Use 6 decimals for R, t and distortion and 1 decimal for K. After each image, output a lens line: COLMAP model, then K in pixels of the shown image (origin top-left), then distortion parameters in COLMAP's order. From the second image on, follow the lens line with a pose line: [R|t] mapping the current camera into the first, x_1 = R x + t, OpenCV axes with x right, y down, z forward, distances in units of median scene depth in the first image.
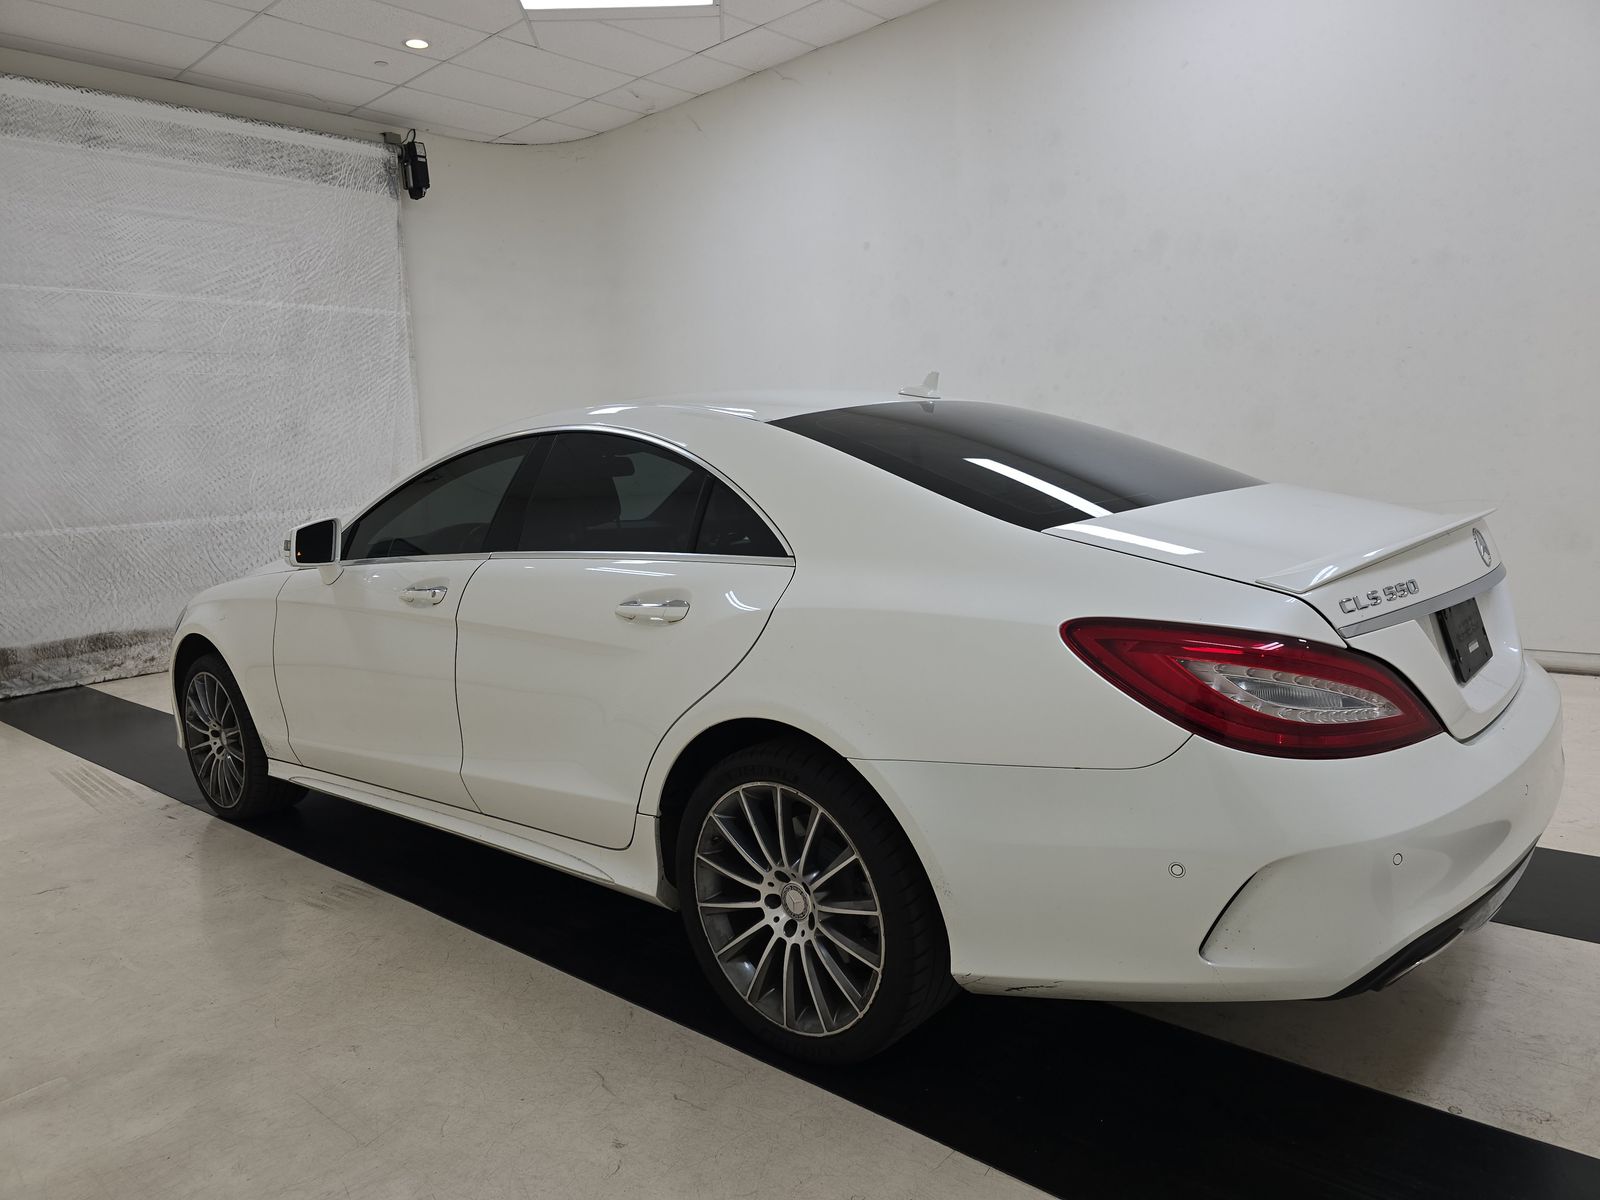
lens RADIAL K [[1075.4, 0, 801.5], [0, 1075.4, 603.9], [0, 0, 1]] dist [0.035503, -0.023127]
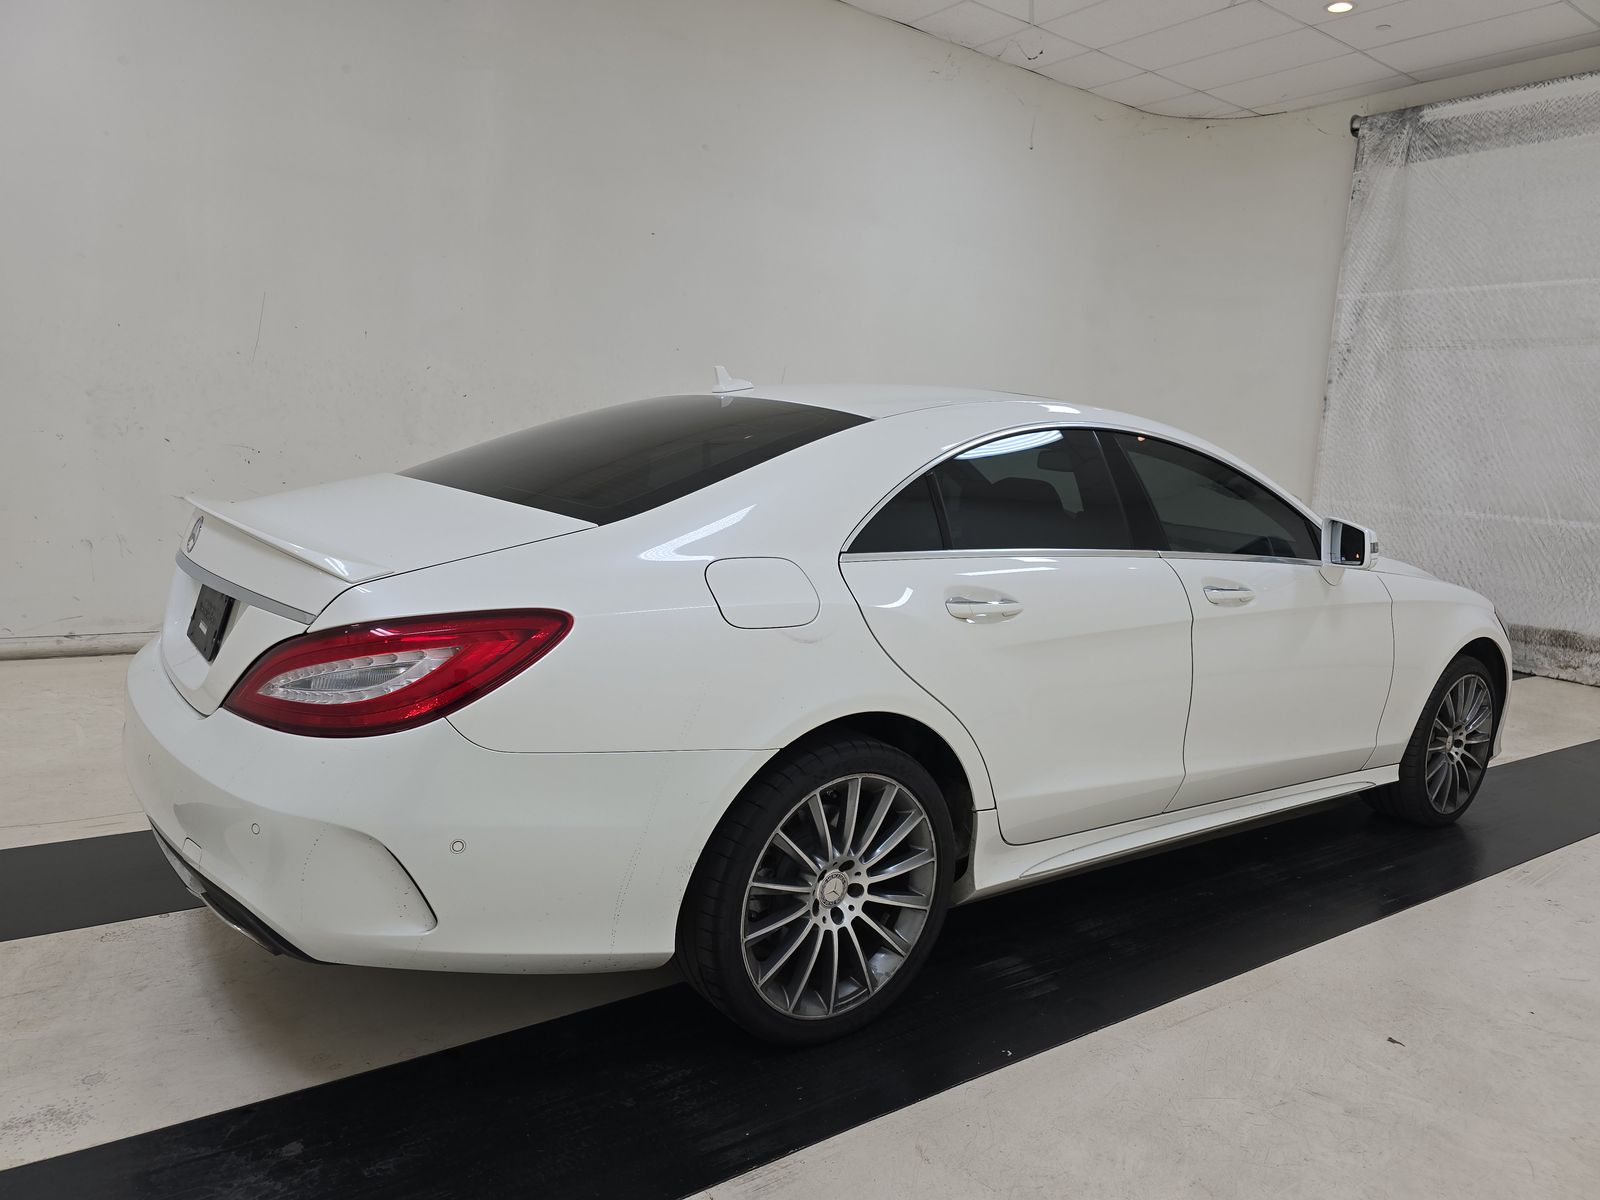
lens RADIAL K [[1075.4, 0, 803.9], [0, 1075.4, 597.0], [0, 0, 1]] dist [0.035503, -0.023127]
pose [[-0.225315, 0.184485, -0.956660, 0.442065], [-0.181690, 0.956728, 0.227290, -0.100000], [0.957195, 0.225027, -0.182046, 0.515980]]
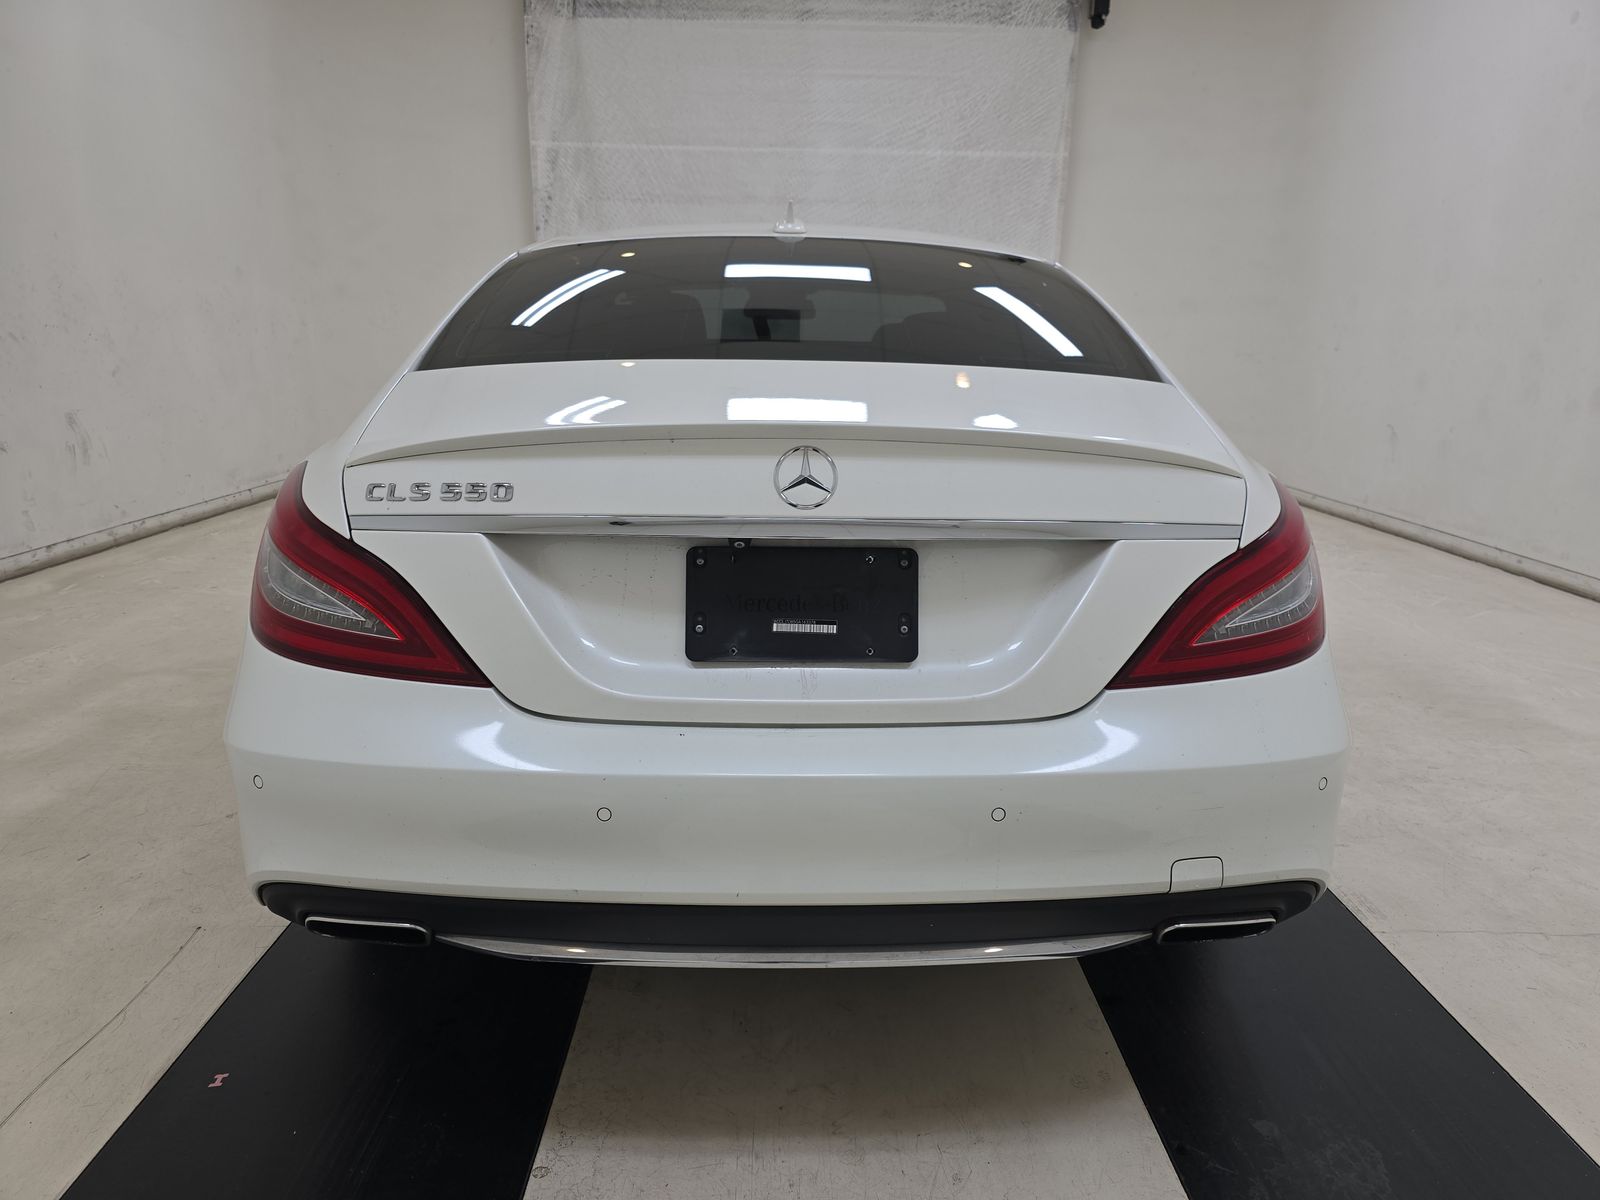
lens RADIAL K [[1075.4, 0, 799.7], [0, 1075.4, 605.7], [0, 0, 1]] dist [0.035503, -0.023127]
pose [[0.676397, 0.244140, -0.694898, 0.312754], [-0.152080, 0.969429, 0.192561, -0.028759], [0.720666, -0.024568, 0.692847, 0.161960]]
